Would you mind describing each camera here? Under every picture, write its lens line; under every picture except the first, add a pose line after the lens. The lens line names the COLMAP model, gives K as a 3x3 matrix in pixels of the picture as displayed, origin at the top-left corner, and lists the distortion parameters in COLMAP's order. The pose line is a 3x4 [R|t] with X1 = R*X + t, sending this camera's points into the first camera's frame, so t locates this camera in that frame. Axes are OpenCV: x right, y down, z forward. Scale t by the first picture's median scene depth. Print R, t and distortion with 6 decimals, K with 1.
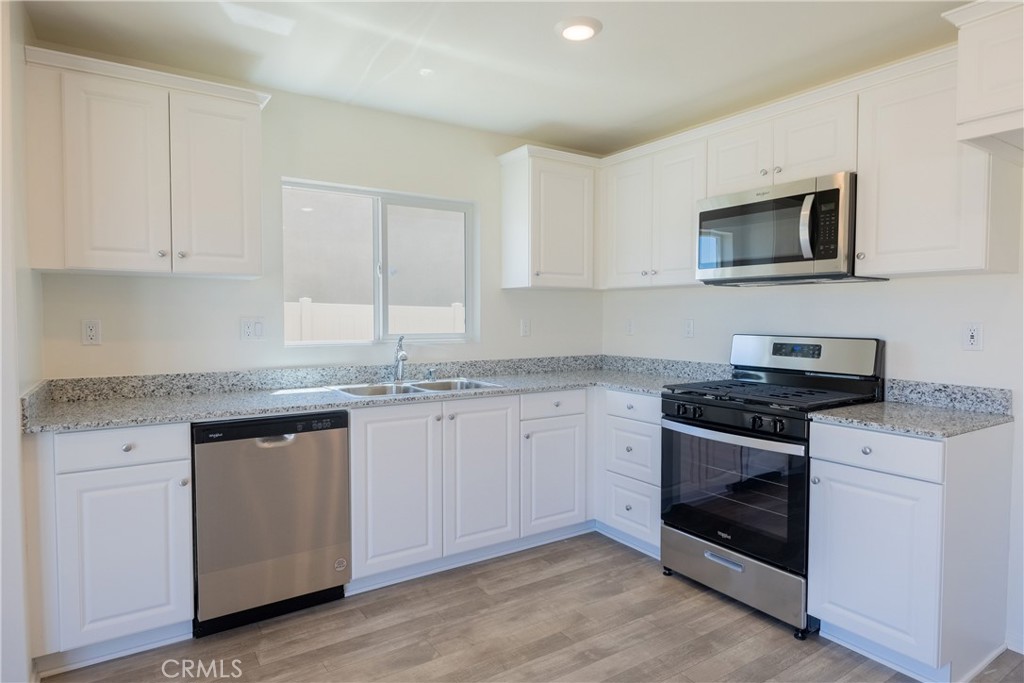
lens RADIAL K [[588.0, 0, 513.1], [0, 588.0, 337.5], [0, 0, 1]] dist [0.001438, 0.000264]
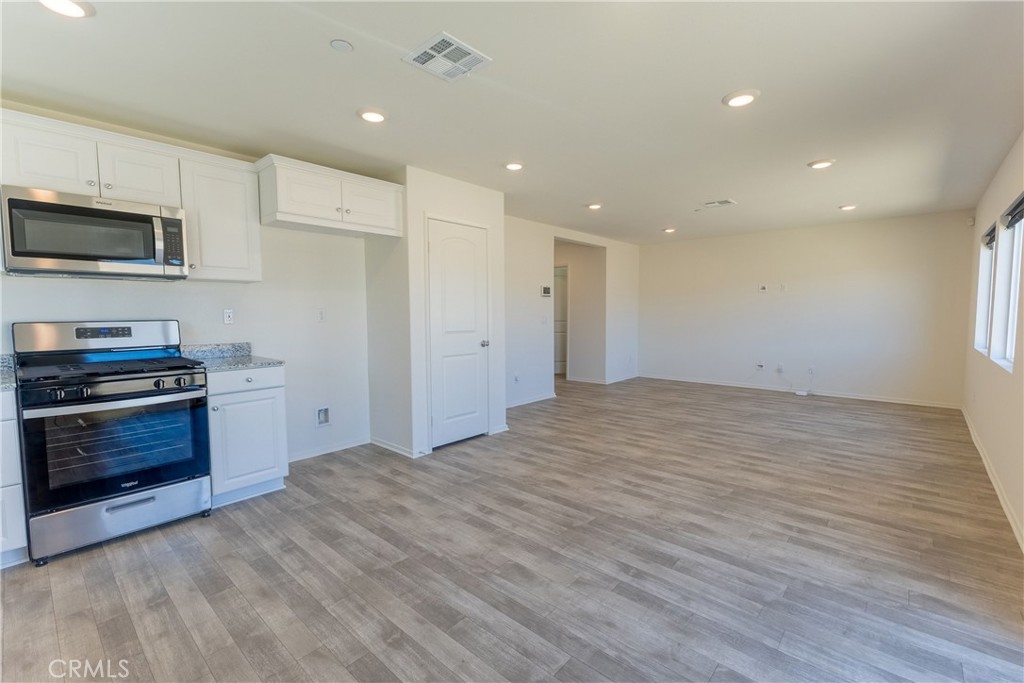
lens RADIAL K [[448.8, 0, 505.4], [0, 448.8, 340.3], [0, 0, 1]] dist [0.006288, -0.004064]
pose [[-0.237991, -0.070850, 0.968680, -0.743944], [0.040443, 0.995748, 0.082766, -0.007630], [-0.970425, 0.058874, -0.234114, 0.464813]]
